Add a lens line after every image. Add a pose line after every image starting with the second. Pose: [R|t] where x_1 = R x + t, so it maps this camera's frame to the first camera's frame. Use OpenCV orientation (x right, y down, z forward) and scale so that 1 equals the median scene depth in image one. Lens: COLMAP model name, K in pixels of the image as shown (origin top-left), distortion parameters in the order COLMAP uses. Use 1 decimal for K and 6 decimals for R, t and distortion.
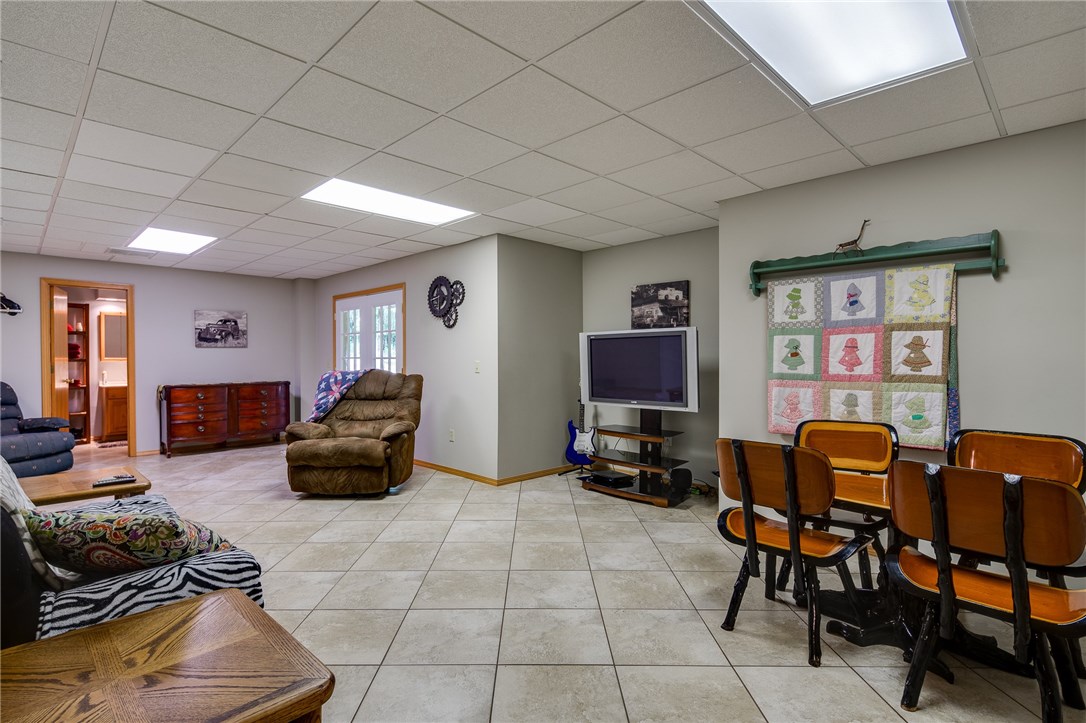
lens RADIAL K [[524.9, 0, 531.2], [0, 524.9, 360.8], [0, 0, 1]] dist [0.018530, -0.016281]
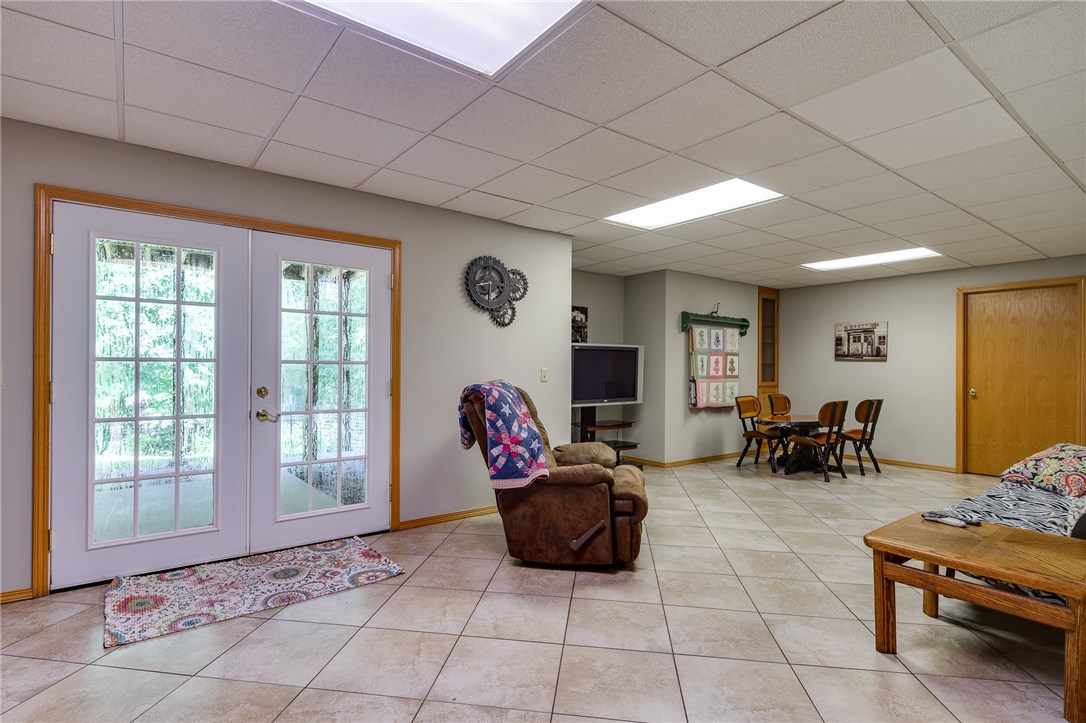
lens RADIAL K [[538.4, 0, 545.9], [0, 538.4, 362.1], [0, 0, 1]] dist [0.013962, -0.018818]
pose [[0.118331, 0.009282, 0.992931, -1.050465], [-0.003532, 0.999954, -0.008927, -0.003326], [-0.992968, -0.002451, 0.118359, 0.938881]]
